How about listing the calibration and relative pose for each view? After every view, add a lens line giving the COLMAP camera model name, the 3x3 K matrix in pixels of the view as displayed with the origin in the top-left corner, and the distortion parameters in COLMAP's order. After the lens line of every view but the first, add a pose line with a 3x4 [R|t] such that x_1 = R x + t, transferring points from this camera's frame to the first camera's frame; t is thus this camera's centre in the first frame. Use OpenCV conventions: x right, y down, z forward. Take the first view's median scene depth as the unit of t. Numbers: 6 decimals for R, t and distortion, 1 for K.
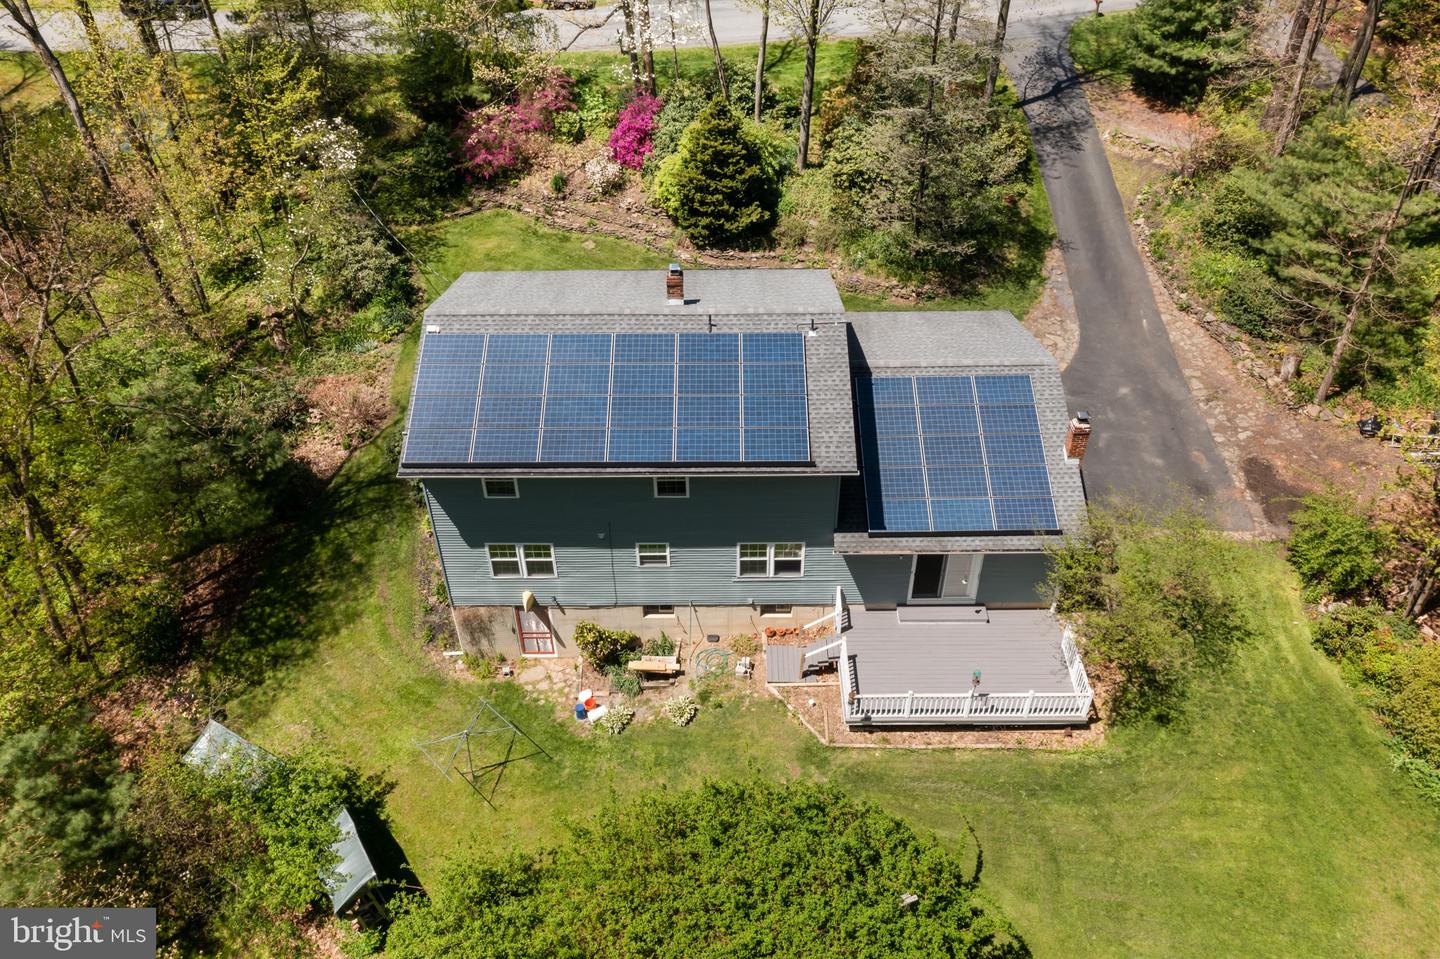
lens RADIAL K [[1159.2, 0, 719.9], [0, 1159.2, 479.7], [0, 0, 1]] dist [-0.035396, 0.011234]
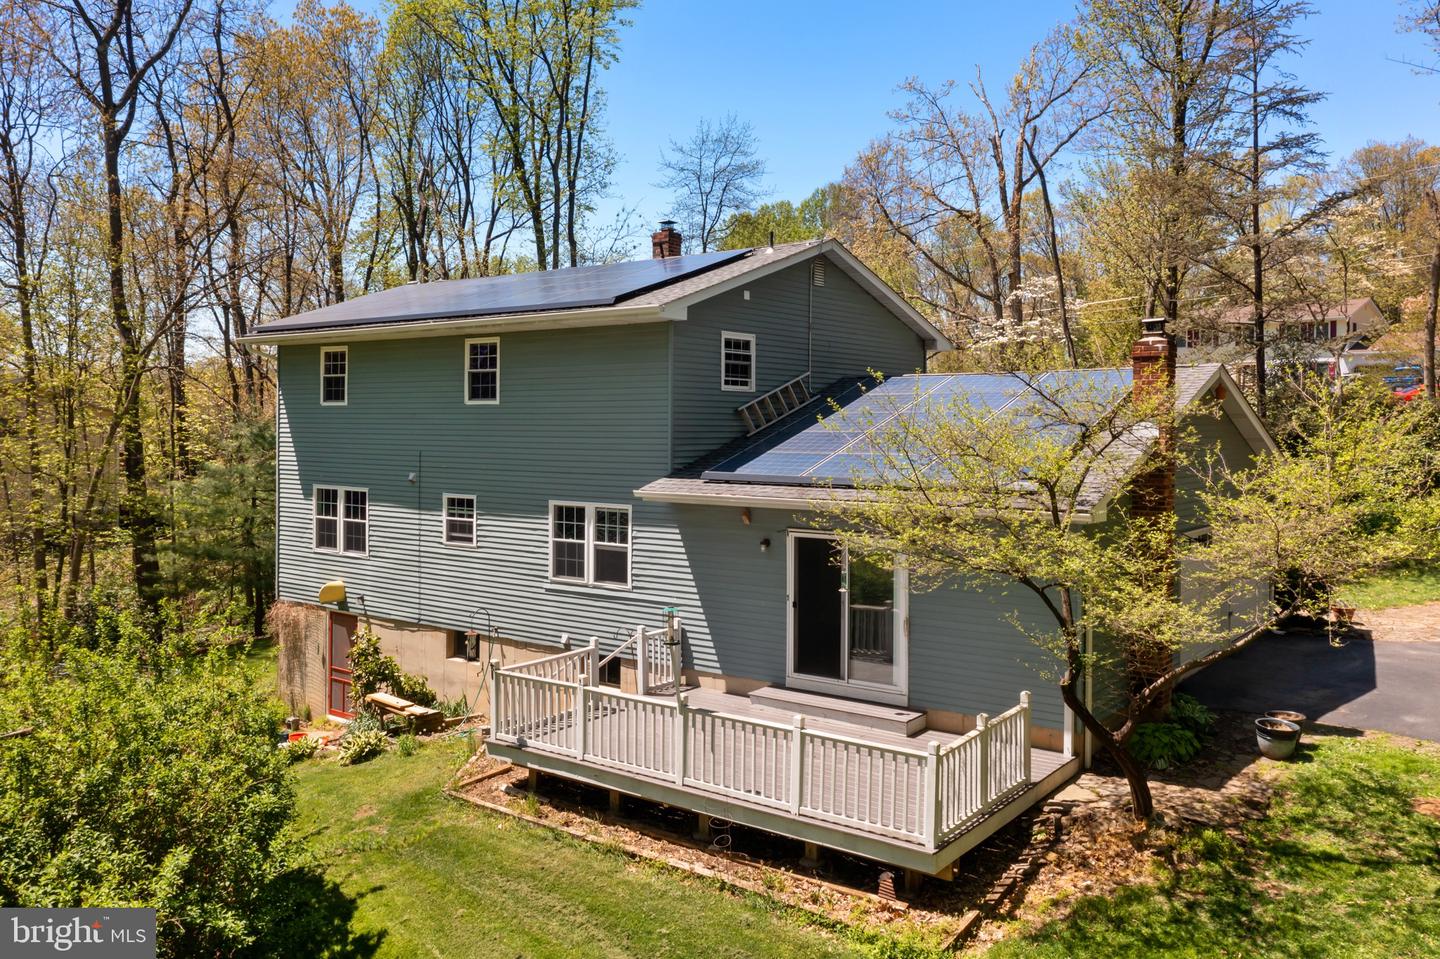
lens RADIAL K [[1159.2, 0, 722.2], [0, 1159.2, 474.7], [0, 0, 1]] dist [-0.035396, 0.011234]
pose [[0.793166, 0.034270, -0.608041, 0.456940], [-0.409980, 0.768340, -0.491498, 0.305071], [0.450338, 0.639124, 0.623471, 0.638170]]
